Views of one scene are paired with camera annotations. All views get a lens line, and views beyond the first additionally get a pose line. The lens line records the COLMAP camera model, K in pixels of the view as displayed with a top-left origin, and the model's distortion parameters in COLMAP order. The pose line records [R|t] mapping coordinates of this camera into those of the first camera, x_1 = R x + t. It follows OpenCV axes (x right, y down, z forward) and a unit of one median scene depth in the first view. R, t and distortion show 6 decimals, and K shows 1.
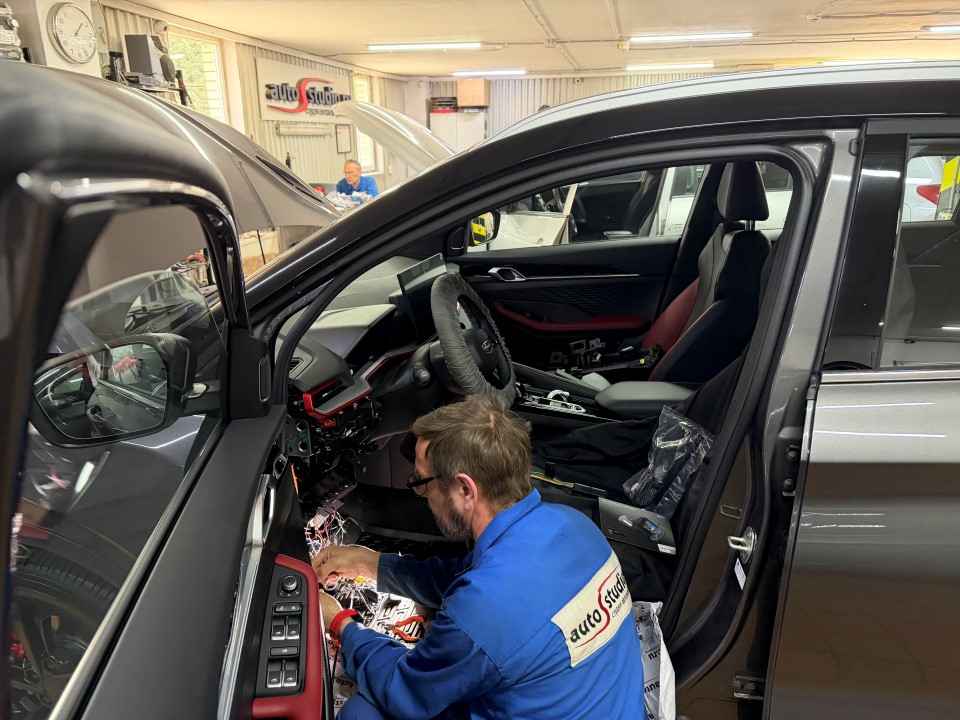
lens RADIAL K [[666.6, 0, 480.0], [0, 666.6, 360.0], [0, 0, 1]] dist [0.094952, -0.142559]
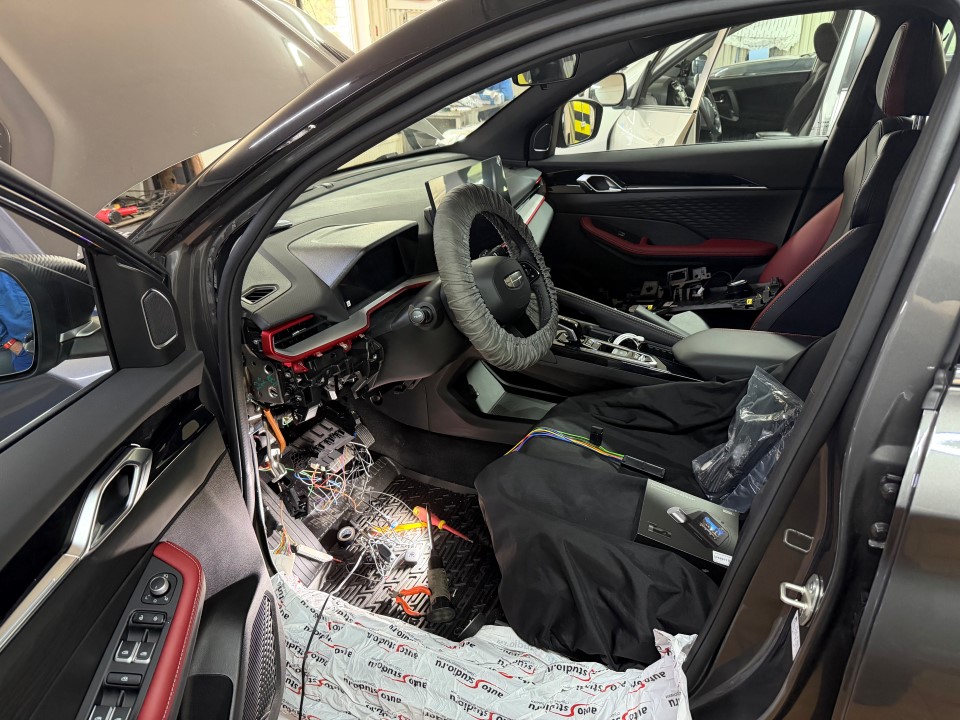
lens RADIAL K [[682.2, 0, 480.0], [0, 682.2, 360.0], [0, 0, 1]] dist [0.032371, -0.036005]
pose [[0.977041, 0.073332, -0.200032, 0.123468], [-0.046459, 0.989636, 0.135879, -0.030740], [0.207923, -0.123466, 0.970322, 0.183404]]
